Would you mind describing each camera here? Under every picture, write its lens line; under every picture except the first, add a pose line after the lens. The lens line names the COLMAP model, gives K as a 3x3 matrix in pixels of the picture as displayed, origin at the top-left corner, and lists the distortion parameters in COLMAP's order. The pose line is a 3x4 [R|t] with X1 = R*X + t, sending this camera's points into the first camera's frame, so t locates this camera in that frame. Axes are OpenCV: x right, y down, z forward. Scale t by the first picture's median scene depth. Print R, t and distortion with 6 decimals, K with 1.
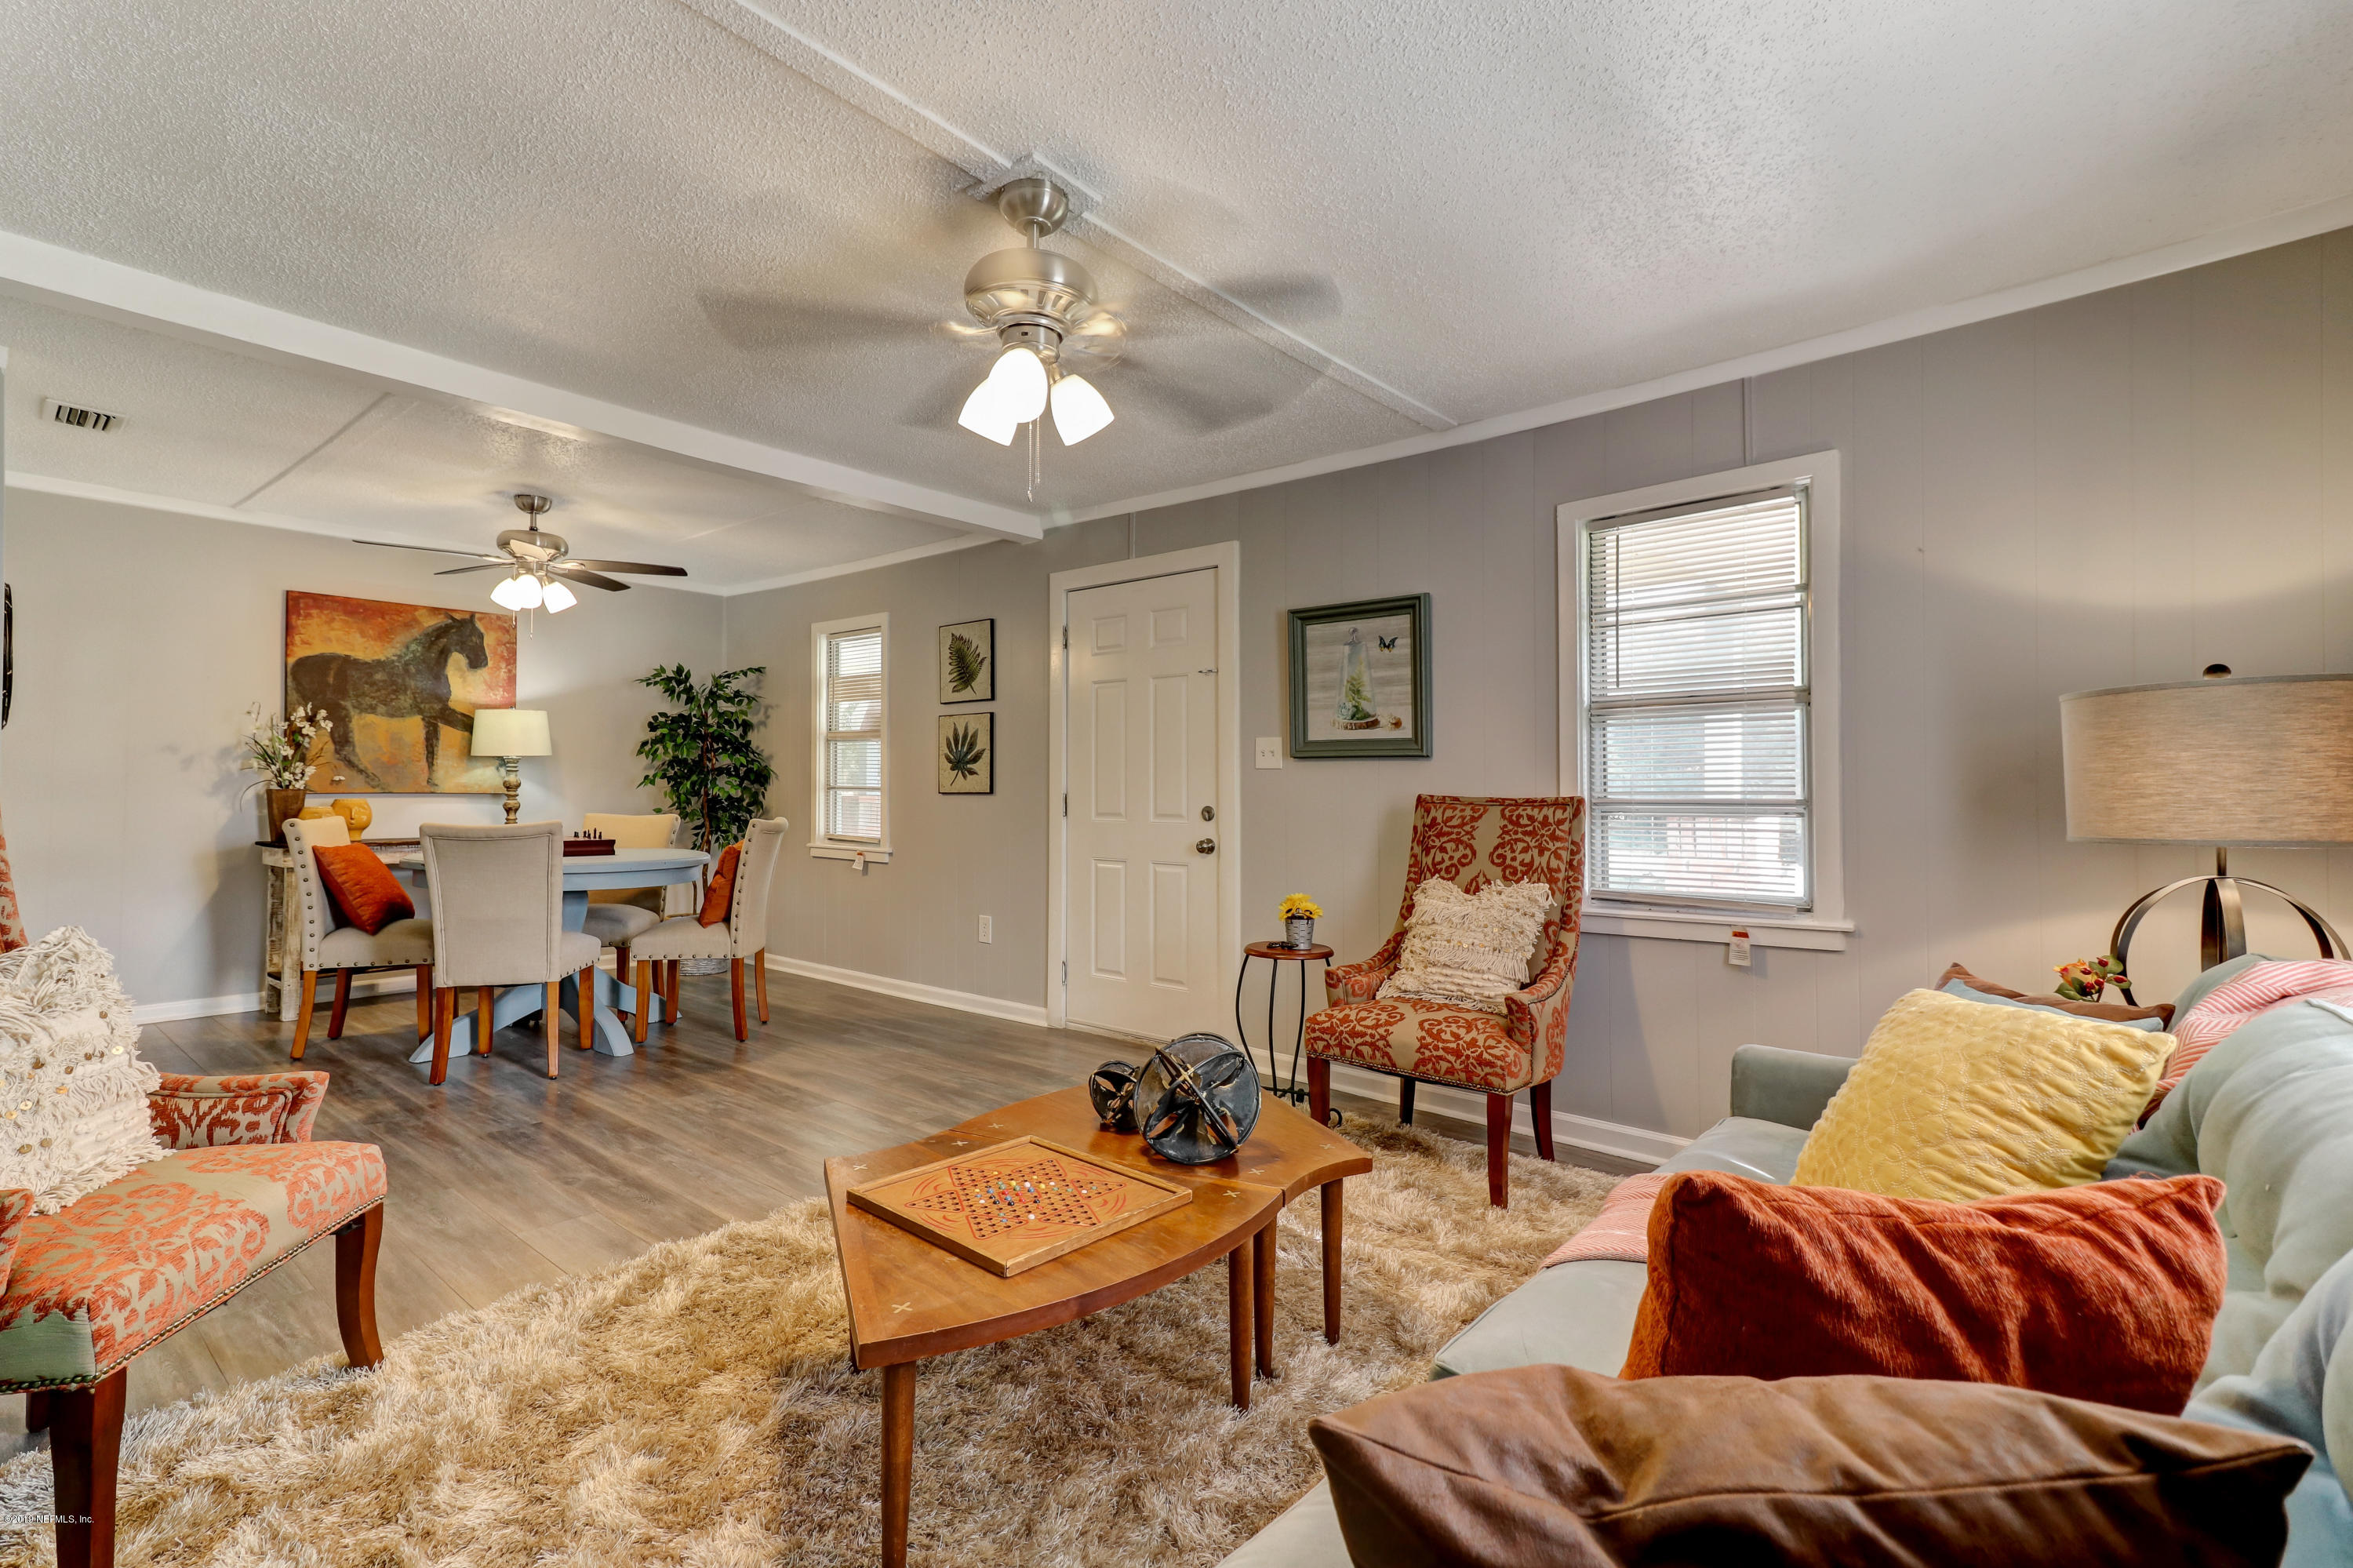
lens RADIAL K [[1145.5, 0, 1137.3], [0, 1145.5, 797.7], [0, 0, 1]] dist [-0.000196, -0.000182]
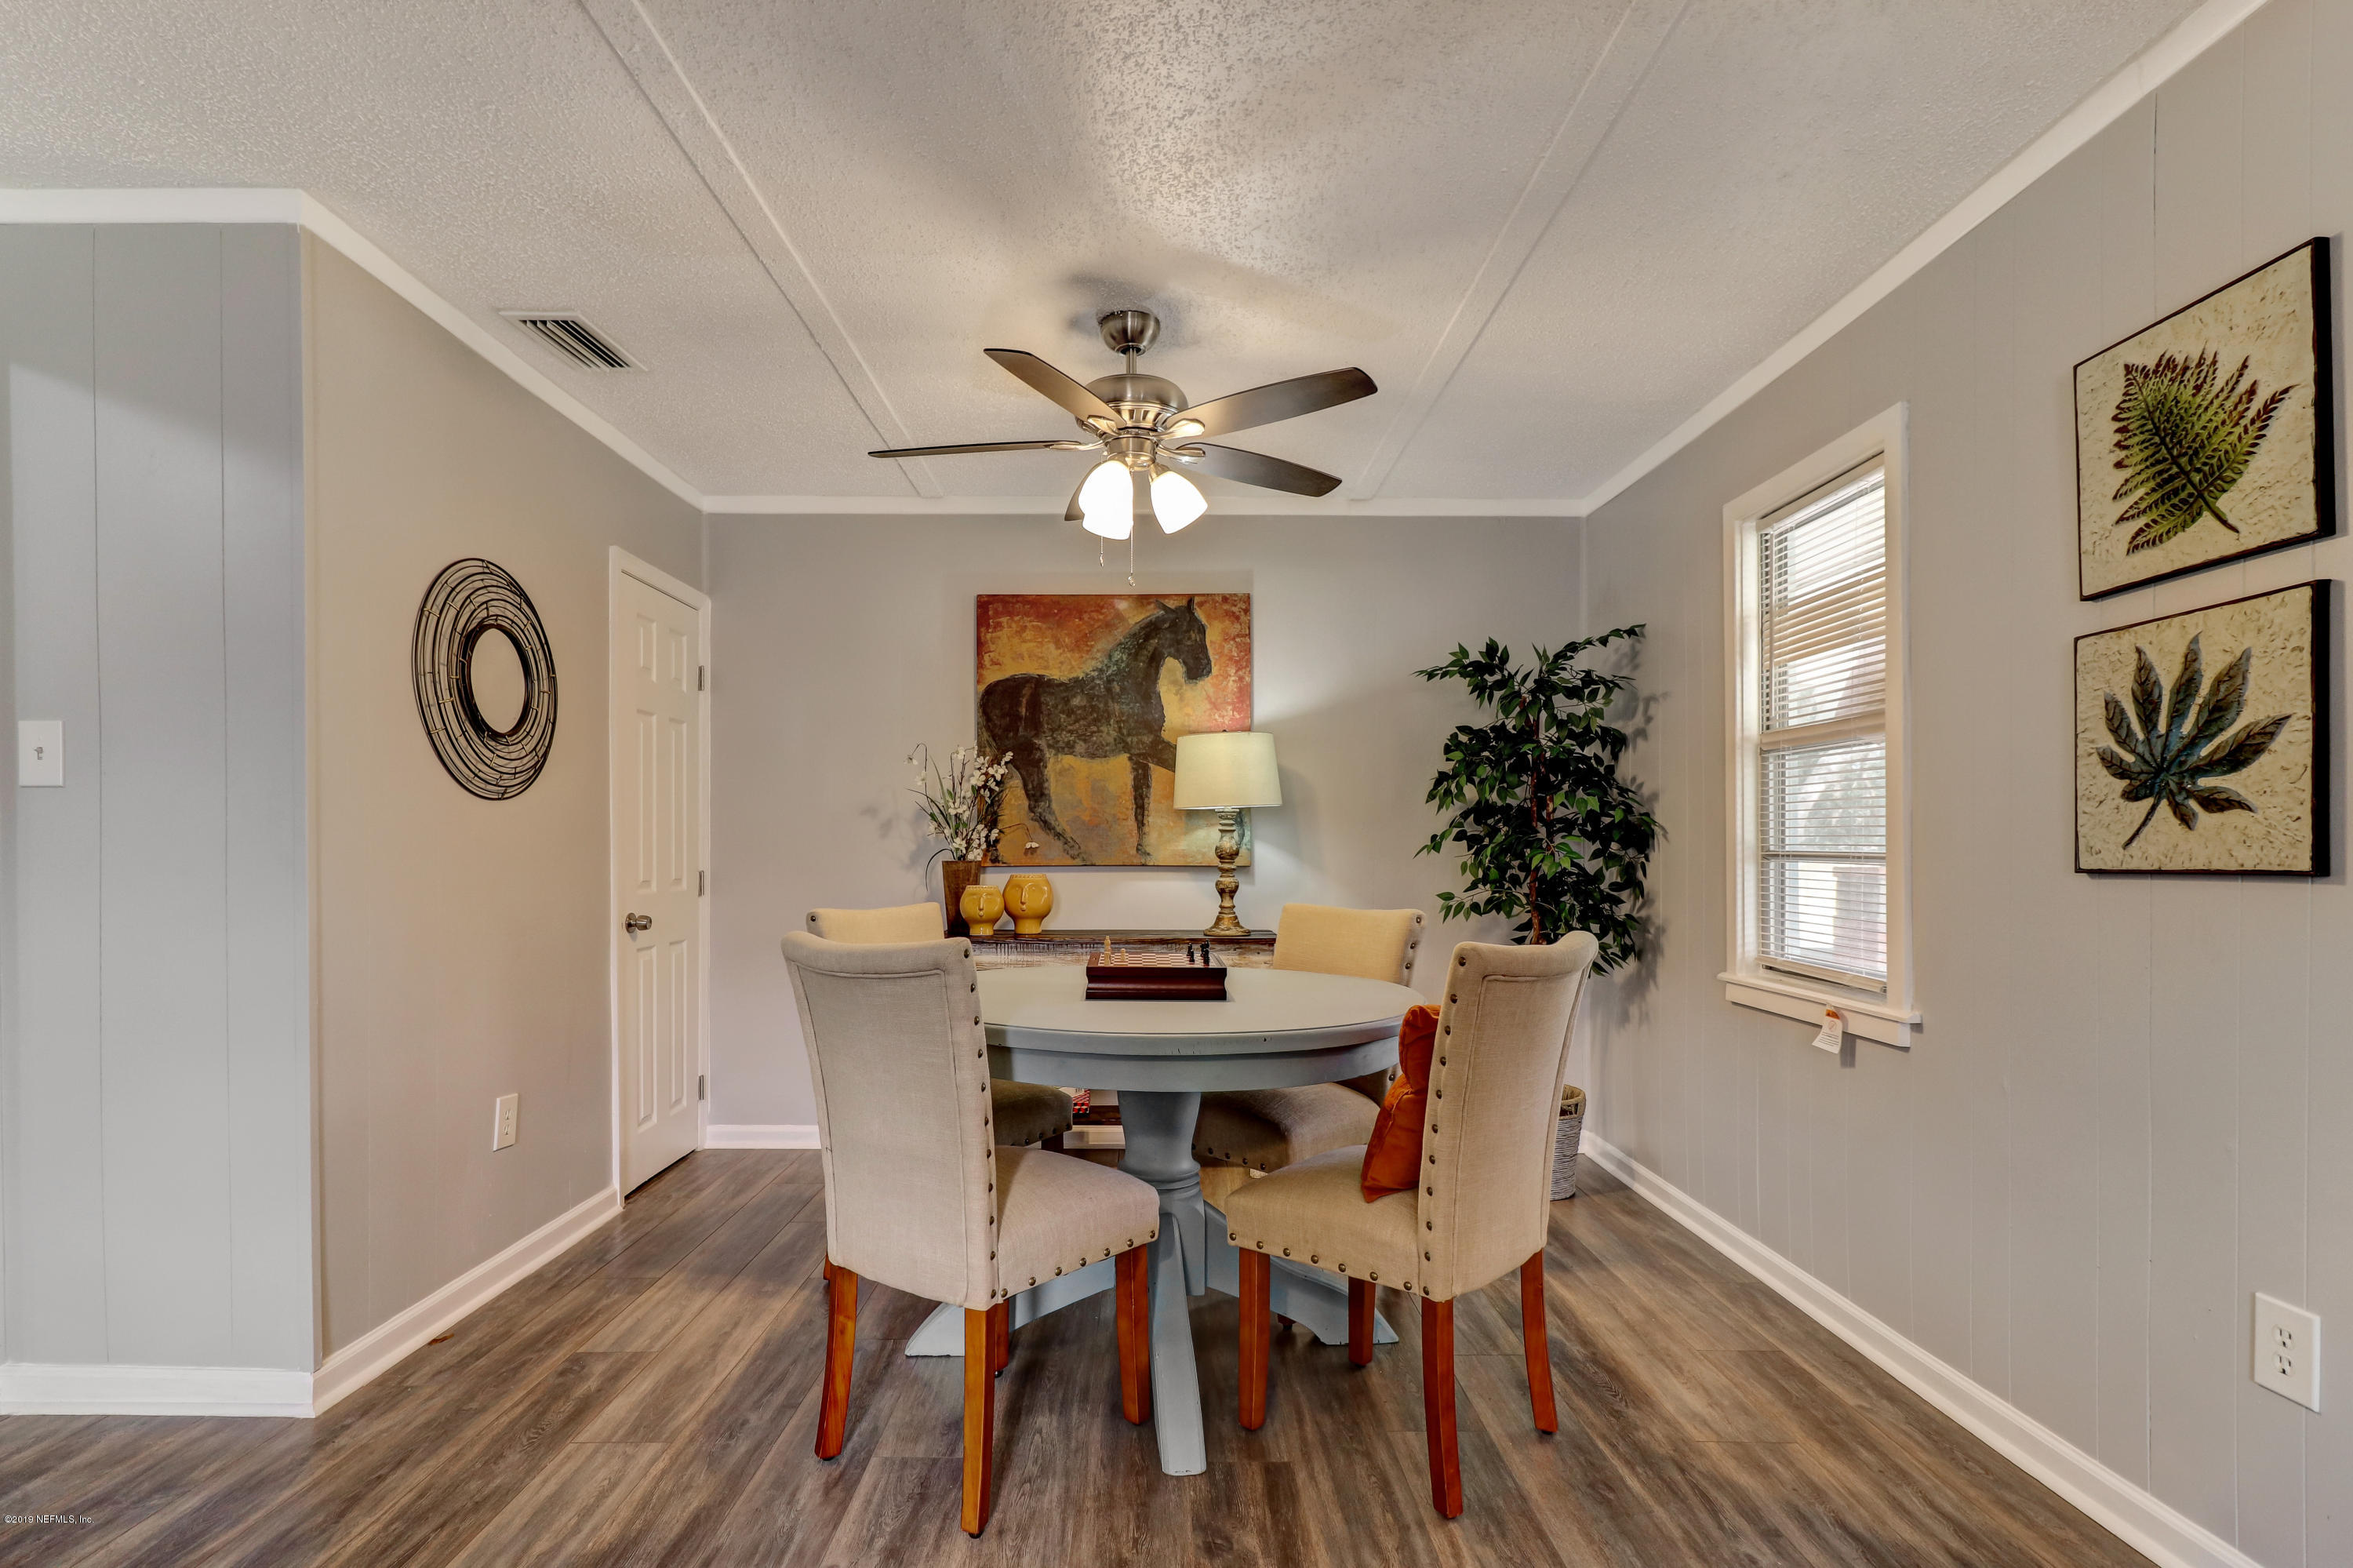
lens RADIAL K [[1144.0, 0, 1169.5], [0, 1144.0, 846.0], [0, 0, 1]] dist [0.000058, -0.000166]
pose [[0.681823, -0.010172, -0.731447, -0.104037], [-0.000445, 0.999897, -0.014321, -0.006092], [0.731518, 0.010090, 0.681748, 0.550486]]
